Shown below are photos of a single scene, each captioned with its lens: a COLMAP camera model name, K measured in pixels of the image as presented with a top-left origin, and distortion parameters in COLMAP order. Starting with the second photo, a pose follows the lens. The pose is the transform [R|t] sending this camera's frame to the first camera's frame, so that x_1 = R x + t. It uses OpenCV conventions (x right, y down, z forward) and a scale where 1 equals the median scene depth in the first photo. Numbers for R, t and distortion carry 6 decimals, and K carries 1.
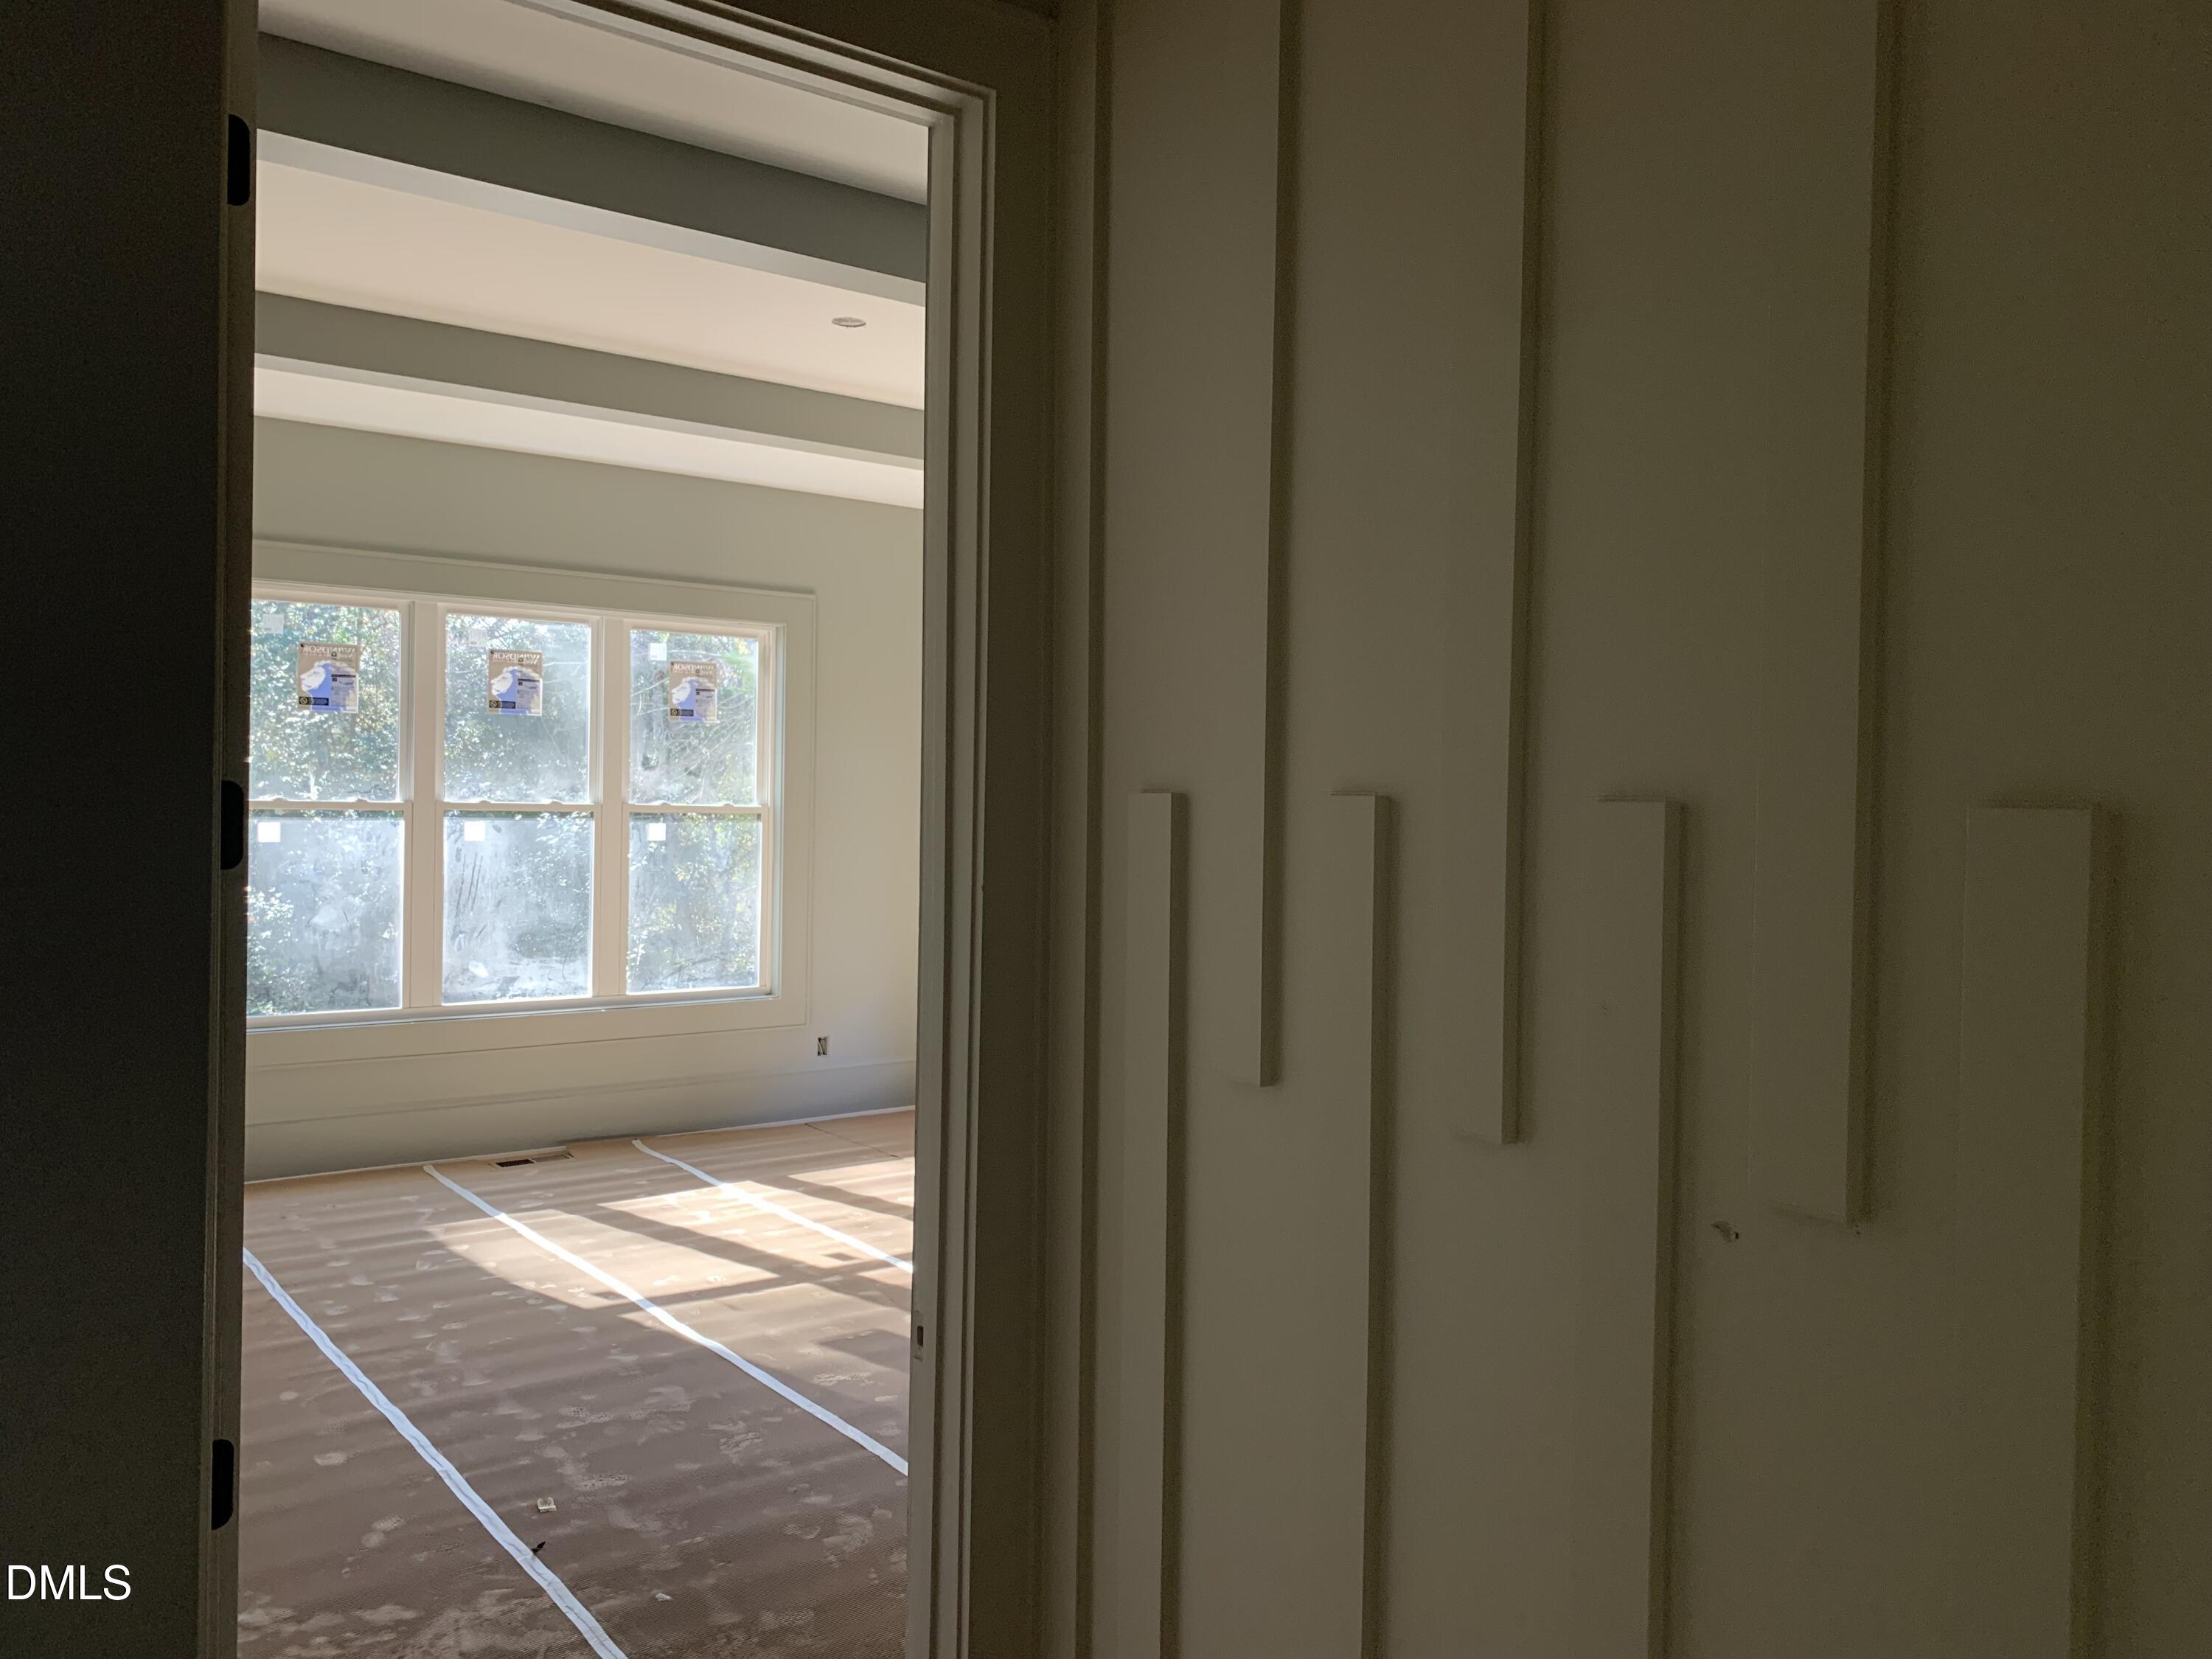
lens RADIAL K [[1668.5, 0, 1102.4], [0, 1668.5, 817.7], [0, 0, 1]] dist [0.016036, -0.016806]
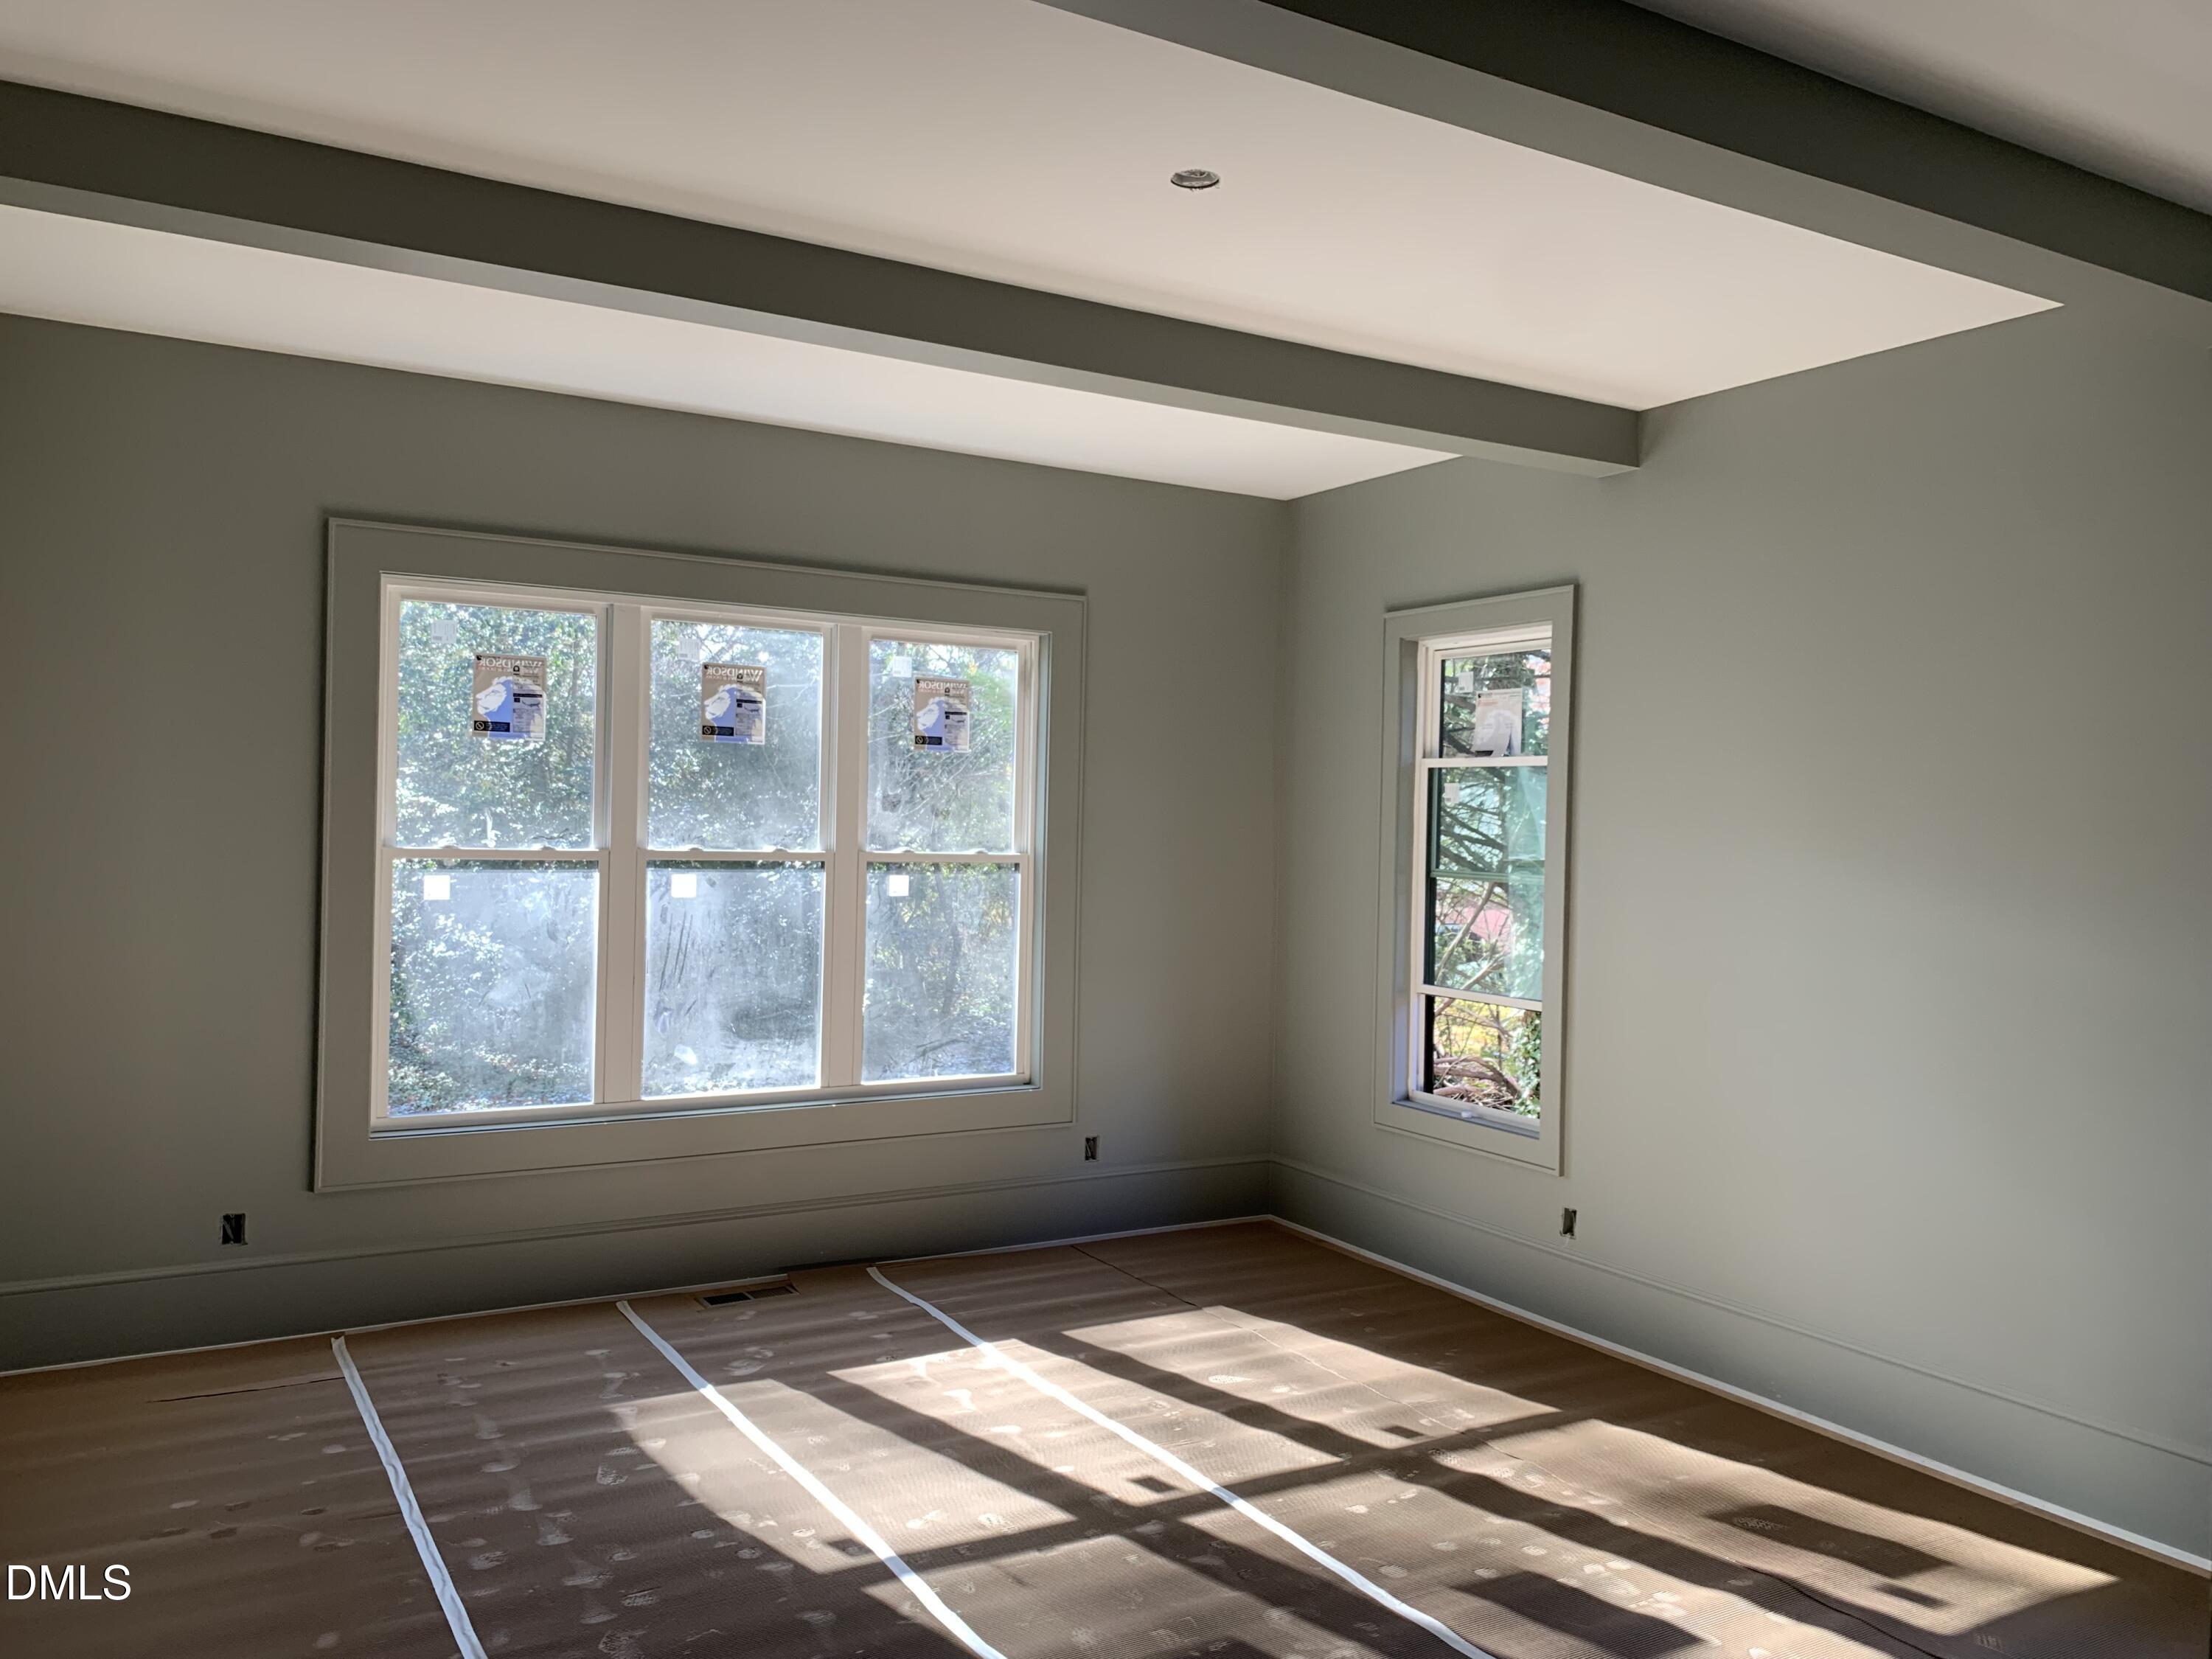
lens RADIAL K [[1668.5, 0, 1109.9], [0, 1668.5, 832.2], [0, 0, 1]] dist [0.016036, -0.016806]
pose [[0.993160, 0.006999, -0.116555, -0.077695], [-0.007898, 0.999942, -0.007259, -0.014562], [0.116497, 0.008130, 0.993158, 0.226099]]
